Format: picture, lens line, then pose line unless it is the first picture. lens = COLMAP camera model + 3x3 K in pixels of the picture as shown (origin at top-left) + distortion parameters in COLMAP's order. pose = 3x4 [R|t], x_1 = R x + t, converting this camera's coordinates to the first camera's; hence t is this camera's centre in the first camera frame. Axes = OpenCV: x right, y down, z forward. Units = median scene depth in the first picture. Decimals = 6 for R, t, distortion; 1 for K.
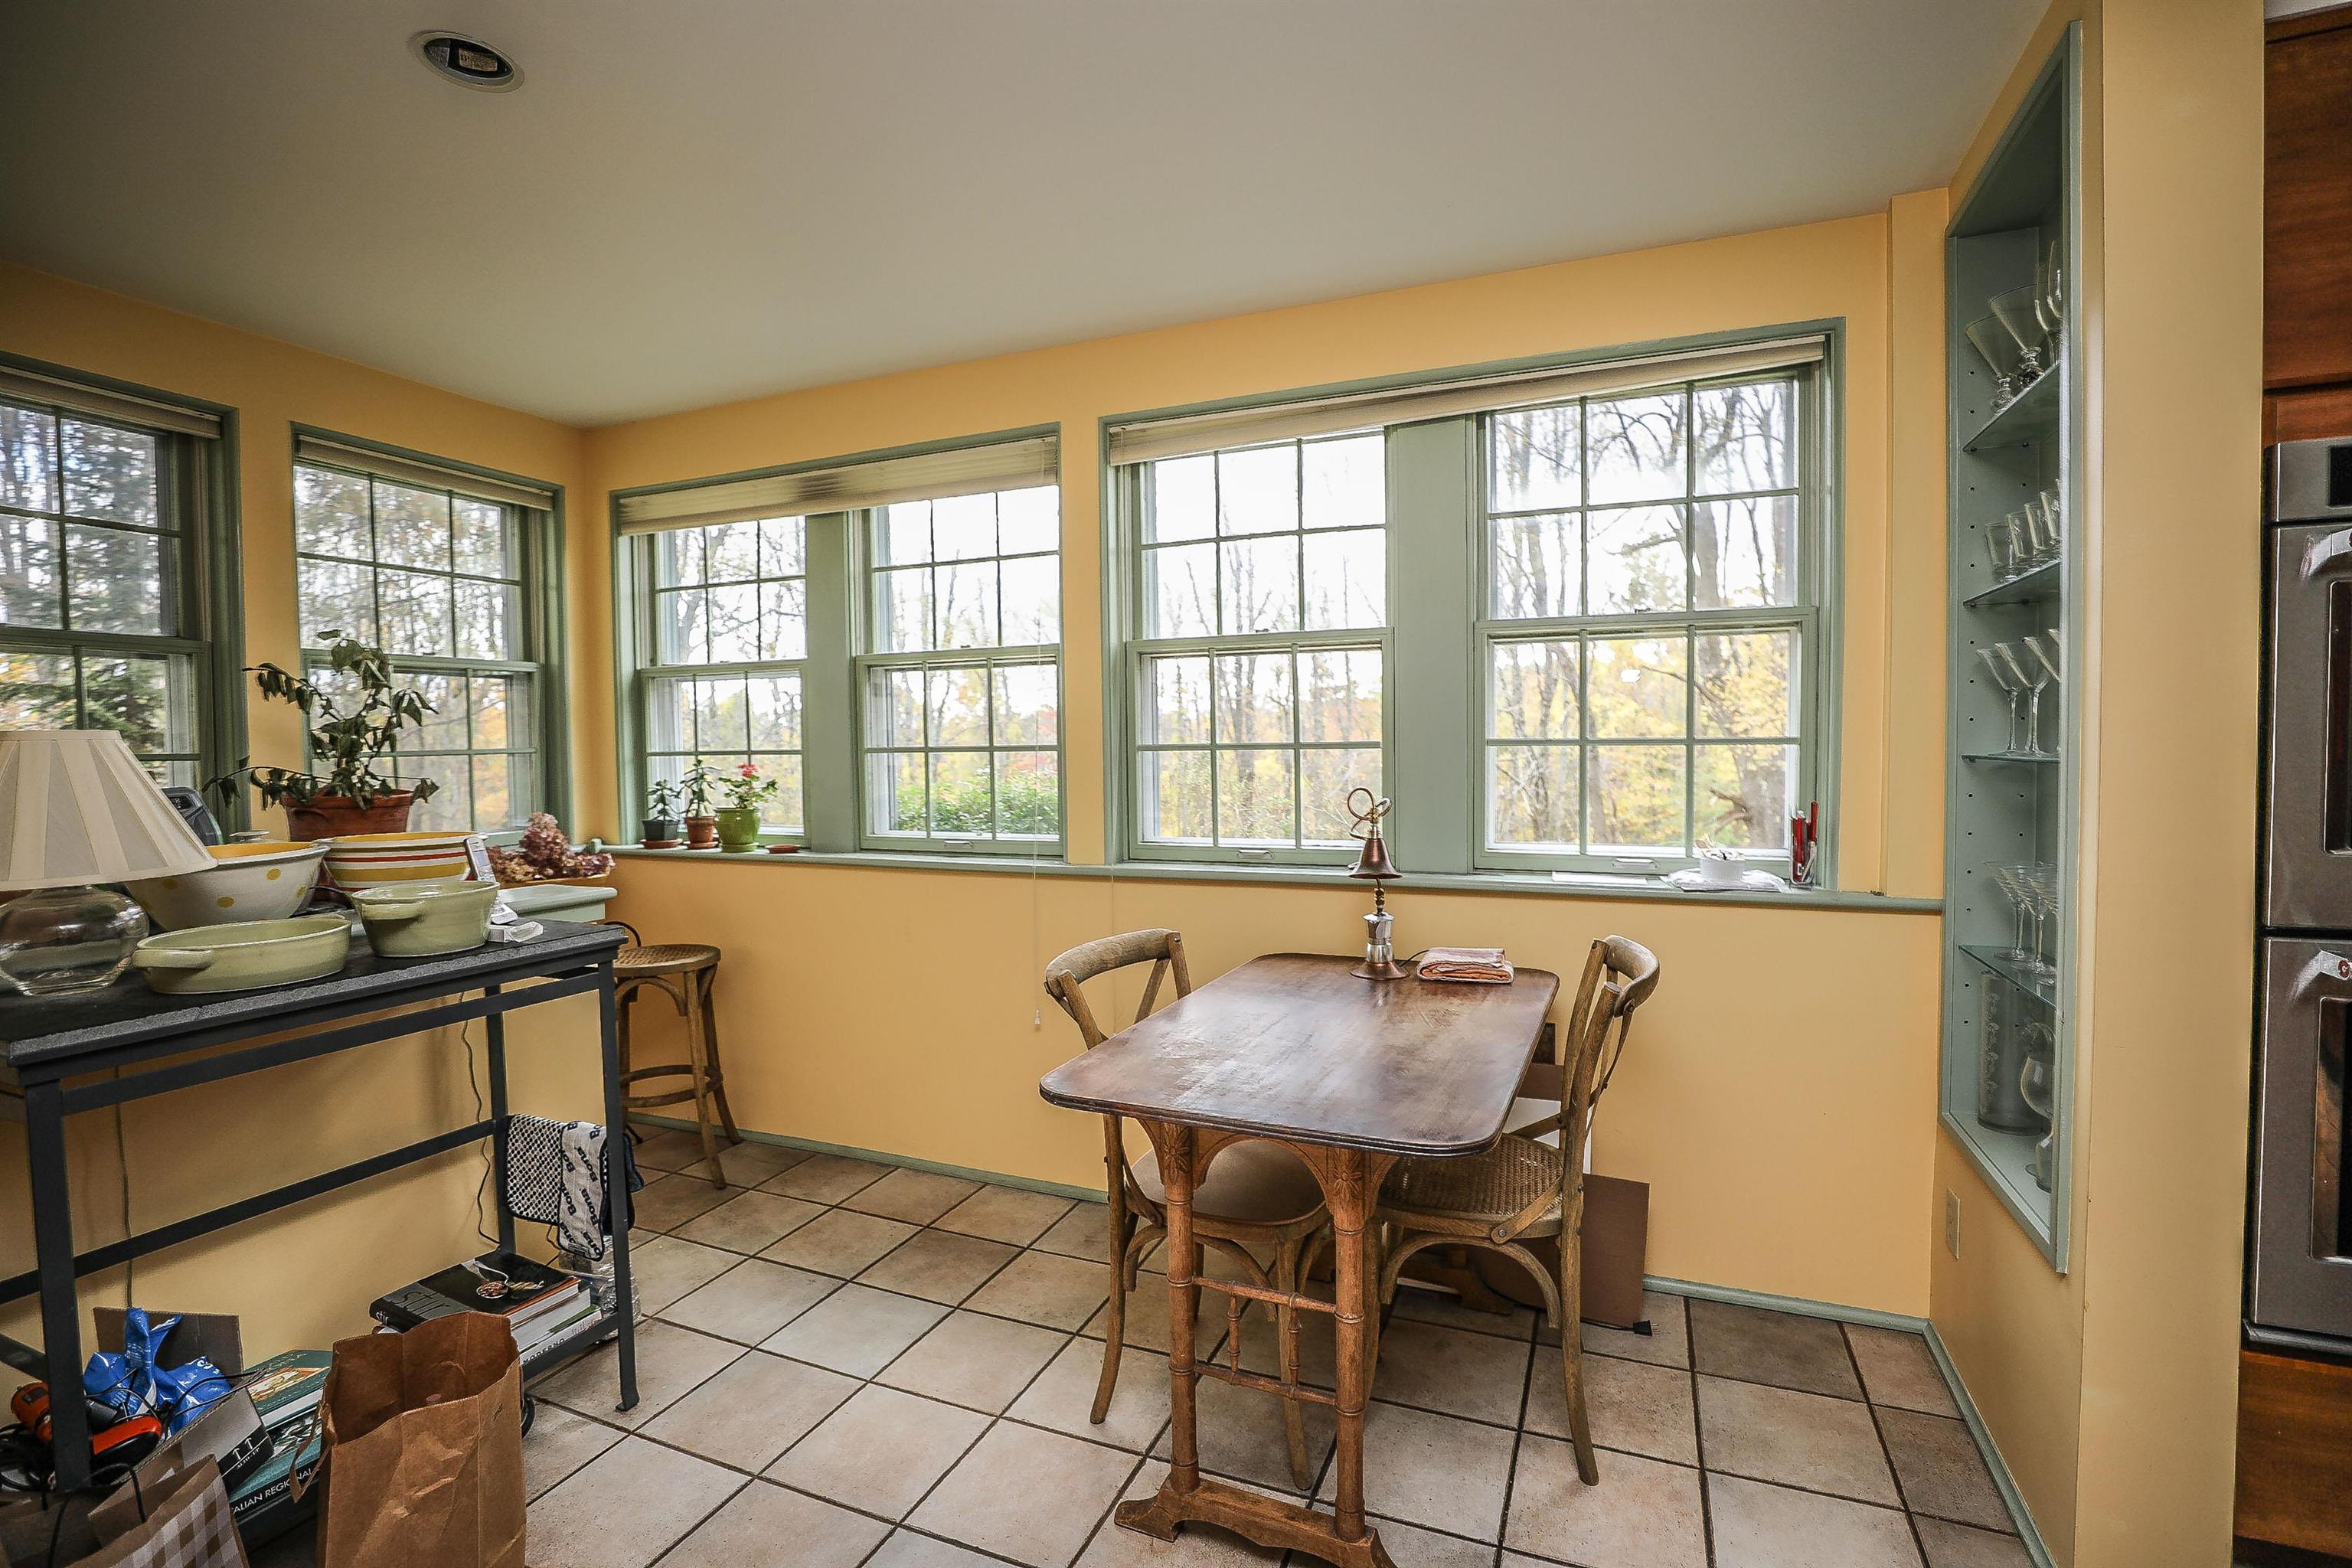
lens RADIAL K [[1103.8, 0, 1176.0], [0, 1103.8, 784.0], [0, 0, 1]] dist [-0.002926, -0.000524]
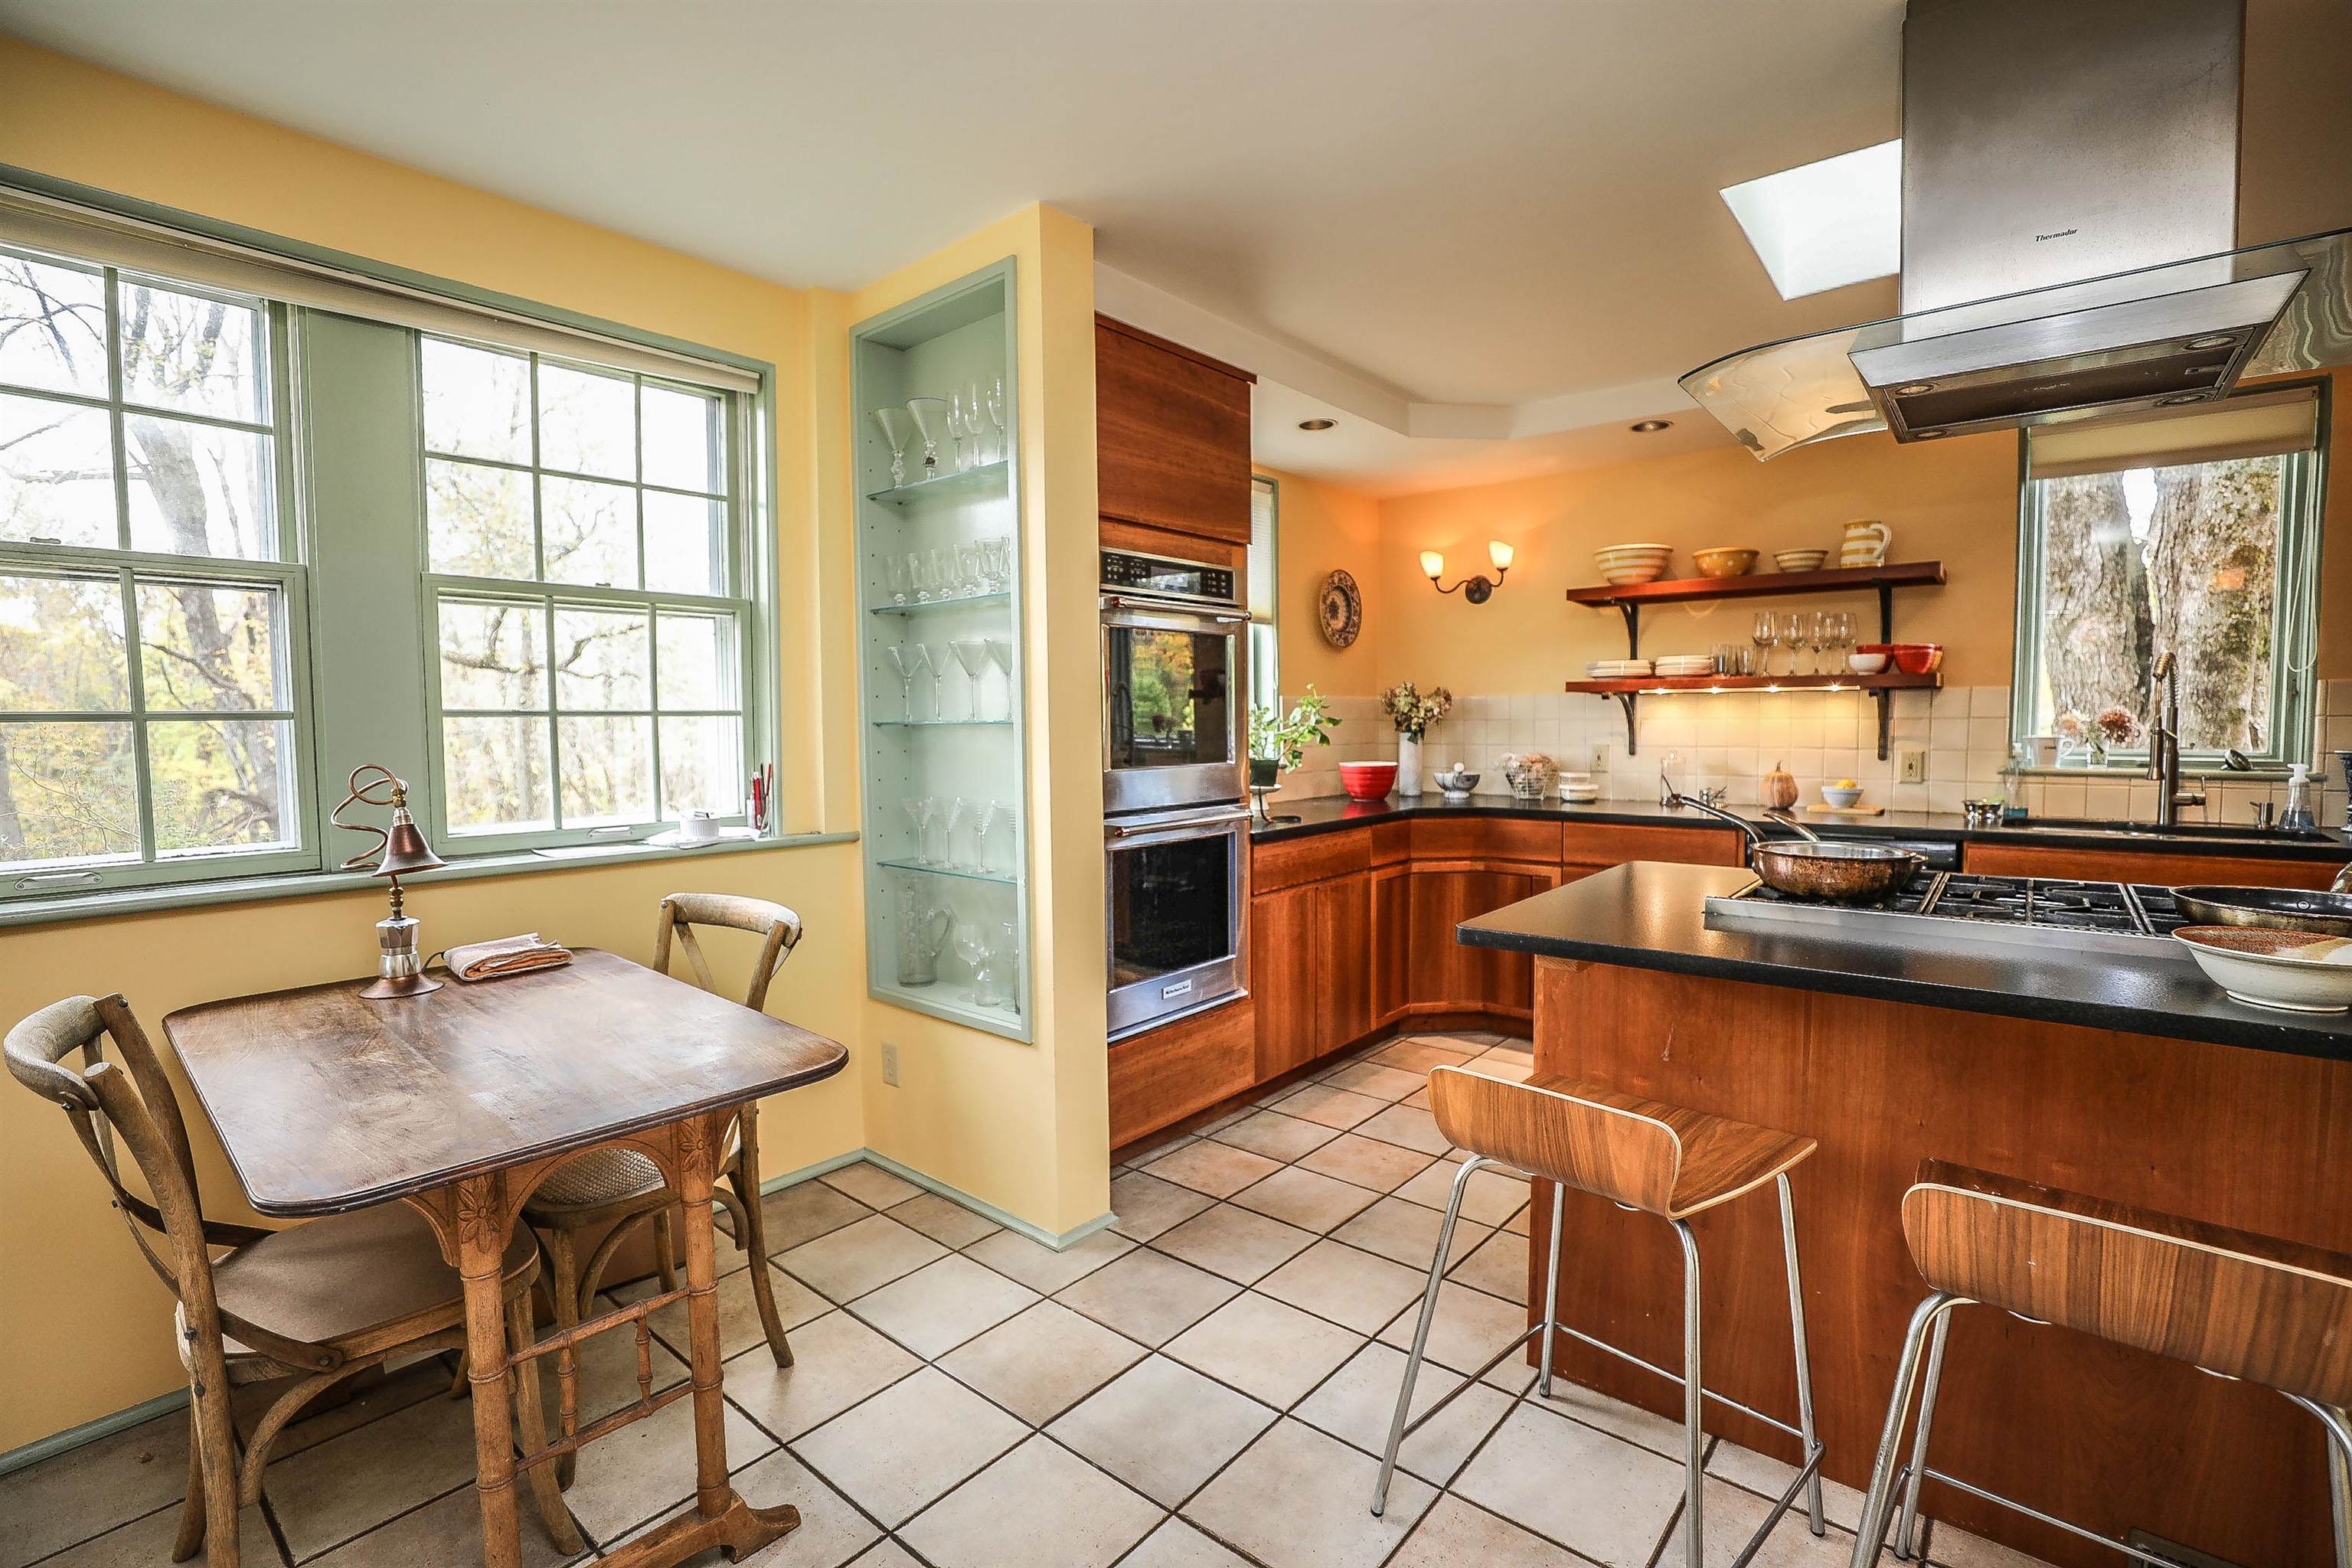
lens RADIAL K [[1132.4, 0, 1176.8], [0, 1132.4, 751.9], [0, 0, 1]] dist [0.060569, 0.000218]
pose [[0.331739, -0.029580, 0.942907, -0.463958], [0.037500, 0.999132, 0.018150, -0.000589], [-0.942626, 0.029338, 0.332560, 0.164813]]
